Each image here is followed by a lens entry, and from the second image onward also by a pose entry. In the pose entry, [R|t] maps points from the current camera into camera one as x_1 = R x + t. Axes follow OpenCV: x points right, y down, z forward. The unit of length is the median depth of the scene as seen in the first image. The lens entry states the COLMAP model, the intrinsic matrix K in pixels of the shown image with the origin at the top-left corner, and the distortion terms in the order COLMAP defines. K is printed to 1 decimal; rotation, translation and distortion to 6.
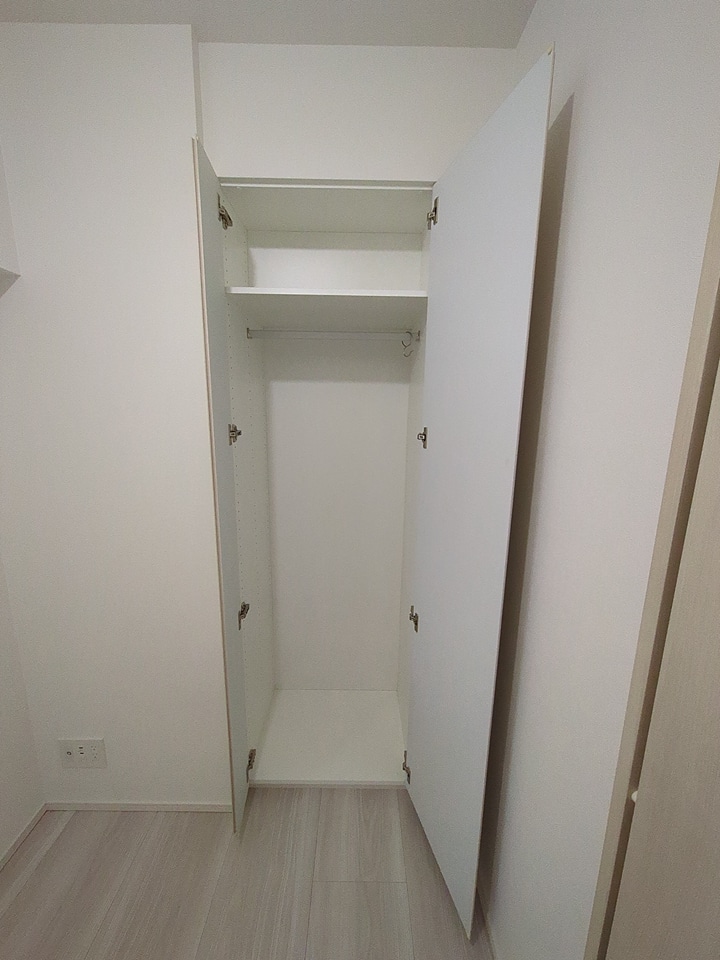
lens RADIAL K [[375.5, 0, 360.7], [0, 375.5, 483.3], [0, 0, 1]] dist [-0.002519, -0.000594]
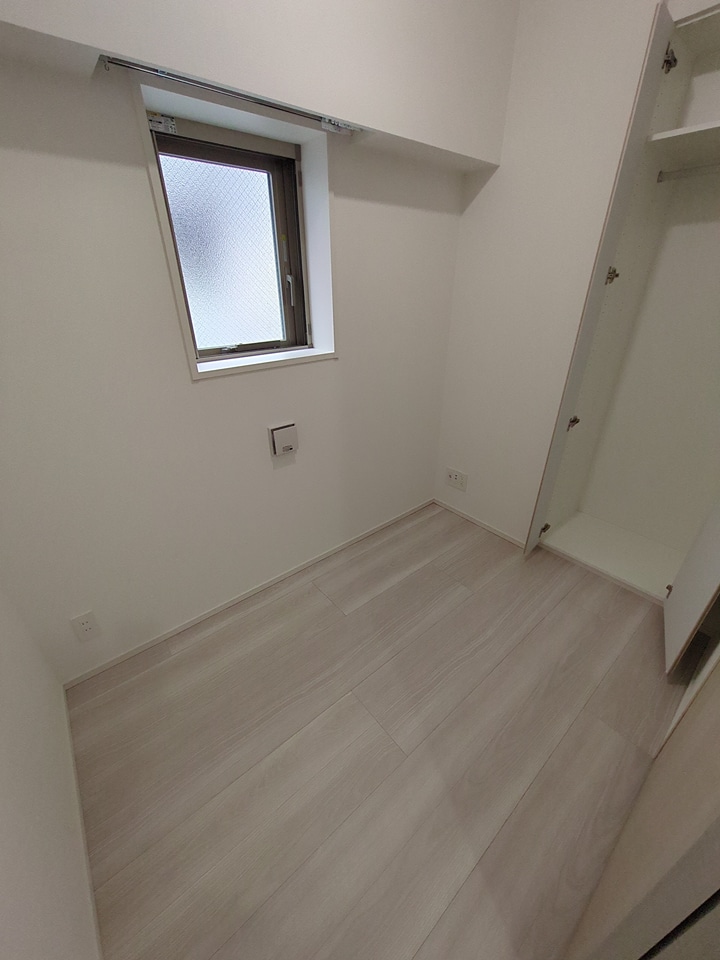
lens RADIAL K [[375.5, 0, 357.8], [0, 375.5, 481.3], [0, 0, 1]] dist [-0.002519, -0.000594]
pose [[0.629393, 0.344576, -0.696514, 0.217836], [-0.125472, 0.929615, 0.346514, 0.163854], [0.766890, -0.130700, 0.628328, -0.490389]]
